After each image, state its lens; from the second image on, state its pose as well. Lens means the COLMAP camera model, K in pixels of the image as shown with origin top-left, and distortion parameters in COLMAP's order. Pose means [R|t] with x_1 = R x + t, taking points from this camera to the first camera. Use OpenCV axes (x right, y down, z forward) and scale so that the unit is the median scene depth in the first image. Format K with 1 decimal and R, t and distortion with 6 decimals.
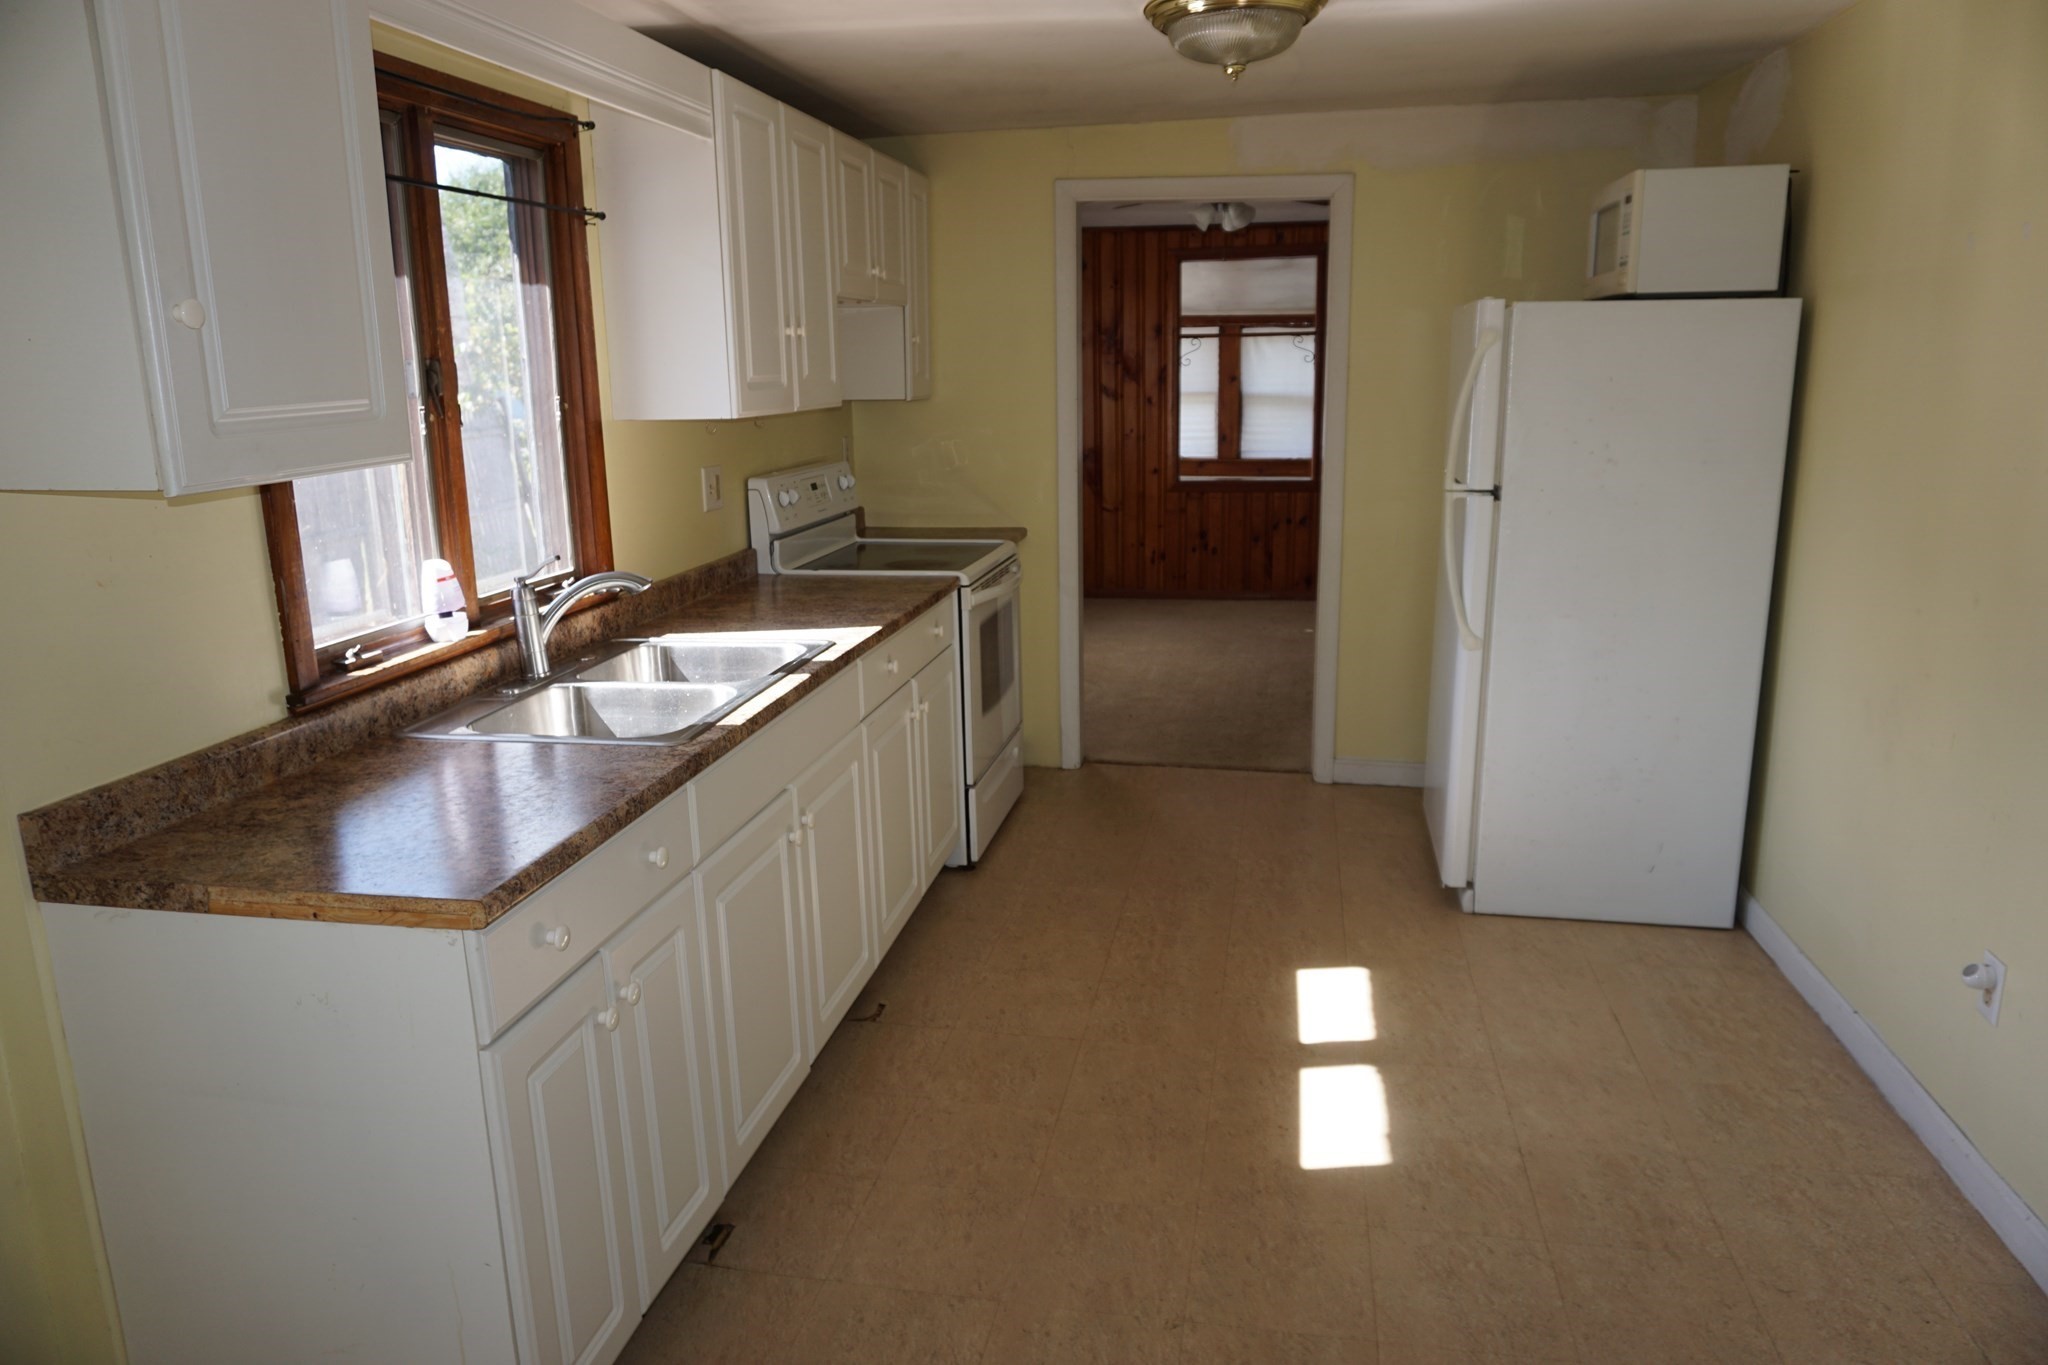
lens RADIAL K [[1372.3, 0, 1027.2], [0, 1372.3, 678.9], [0, 0, 1]] dist [-0.044693, 0.040006]
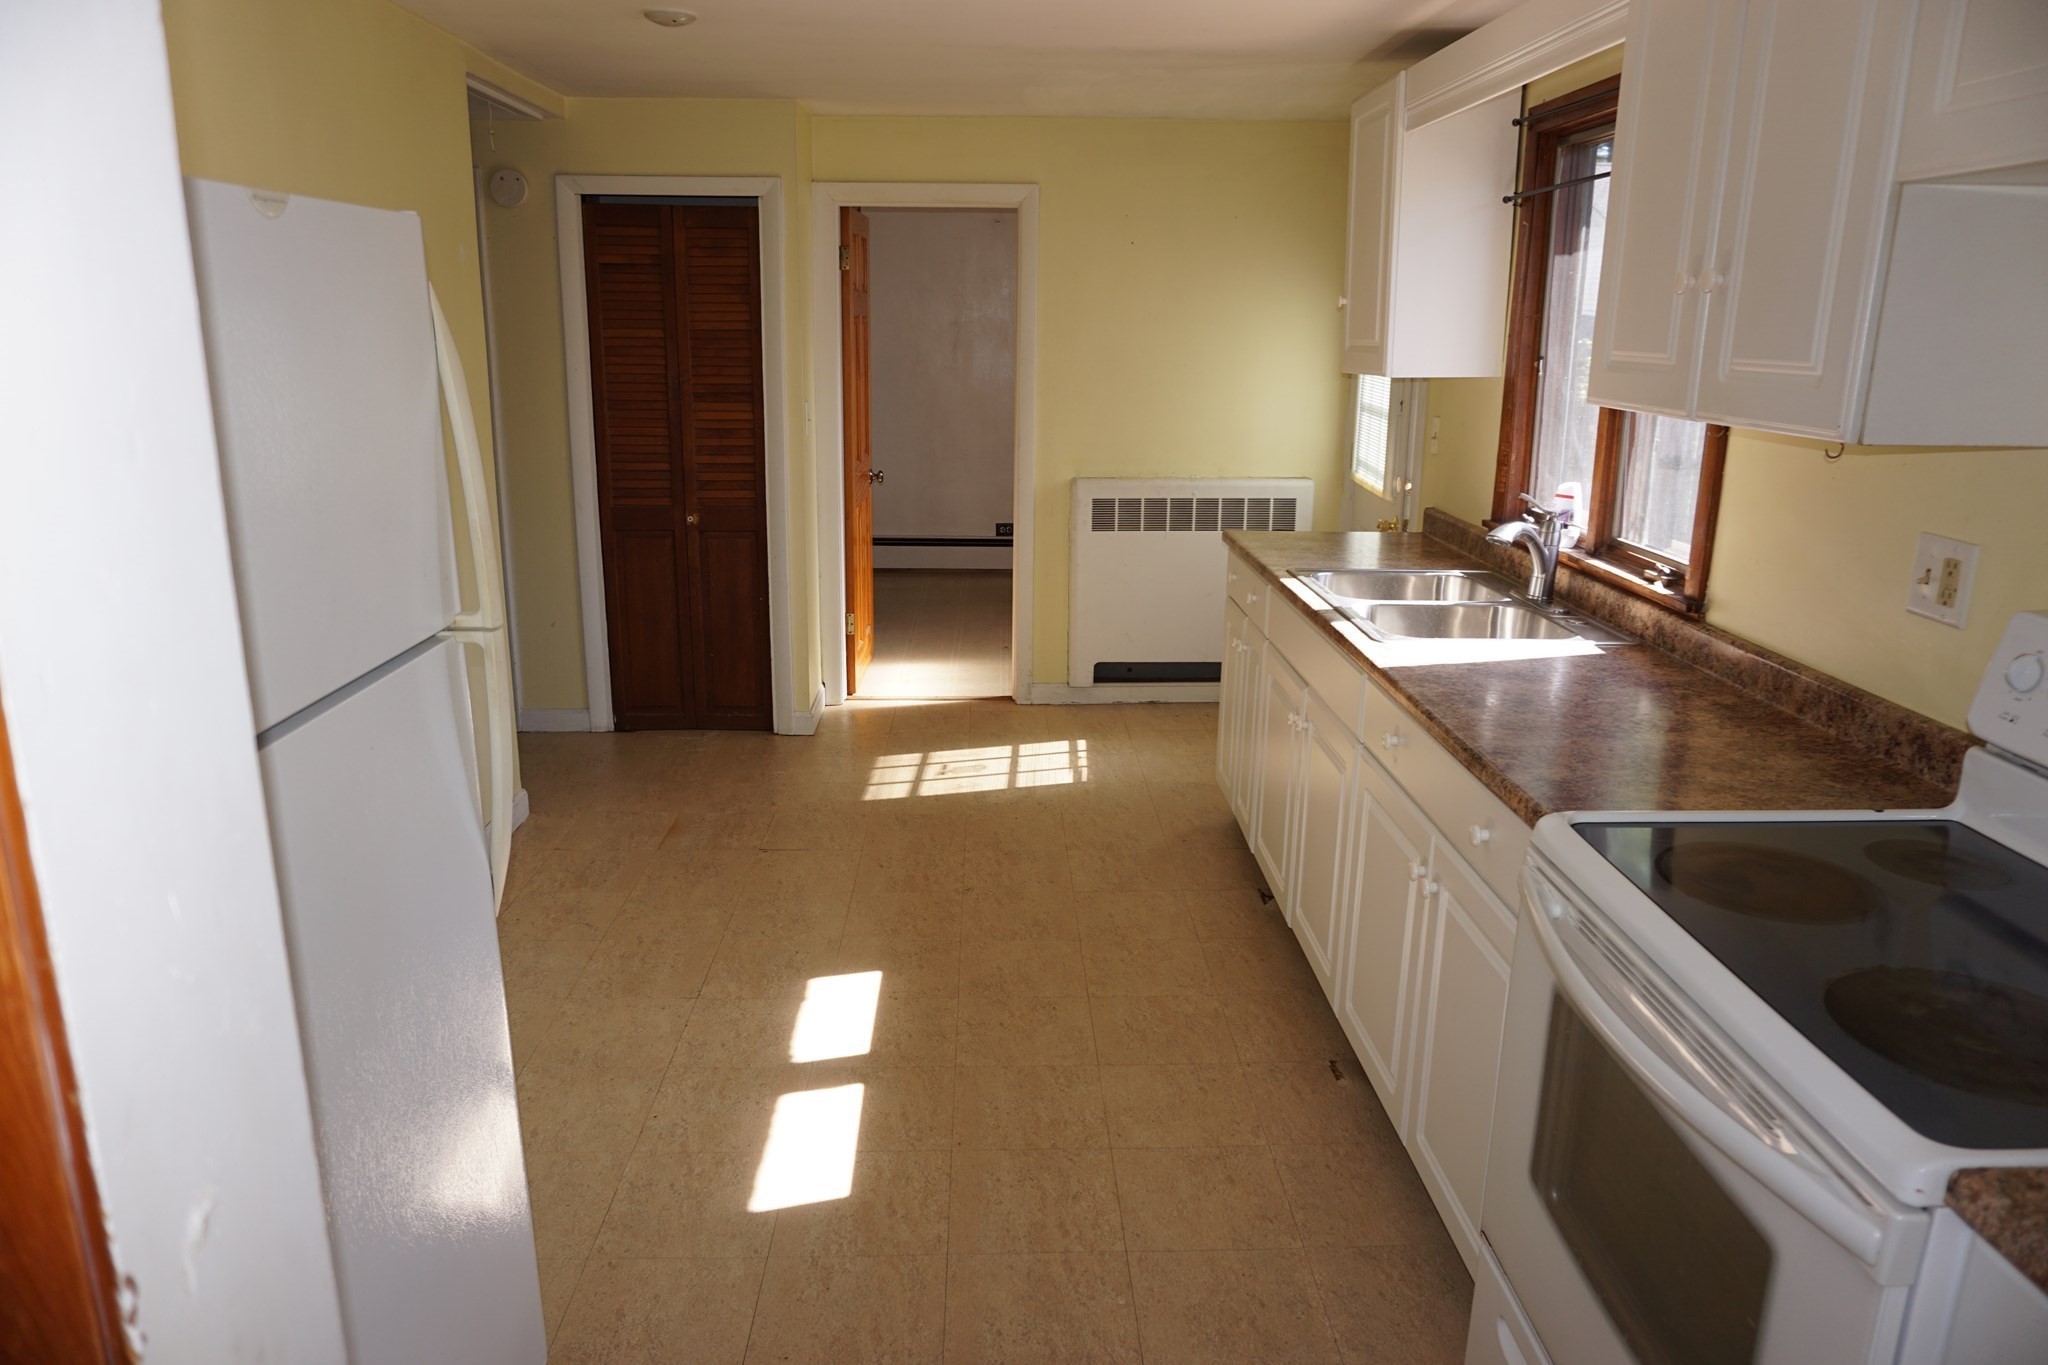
lens RADIAL K [[1372.3, 0, 1027.2], [0, 1372.3, 678.9], [0, 0, 1]] dist [-0.044693, 0.040006]
pose [[-0.977169, 0.051207, -0.206201, 0.289060], [-0.050871, 0.885902, 0.461074, -0.432256], [0.206284, 0.461037, -0.863071, 1.820083]]
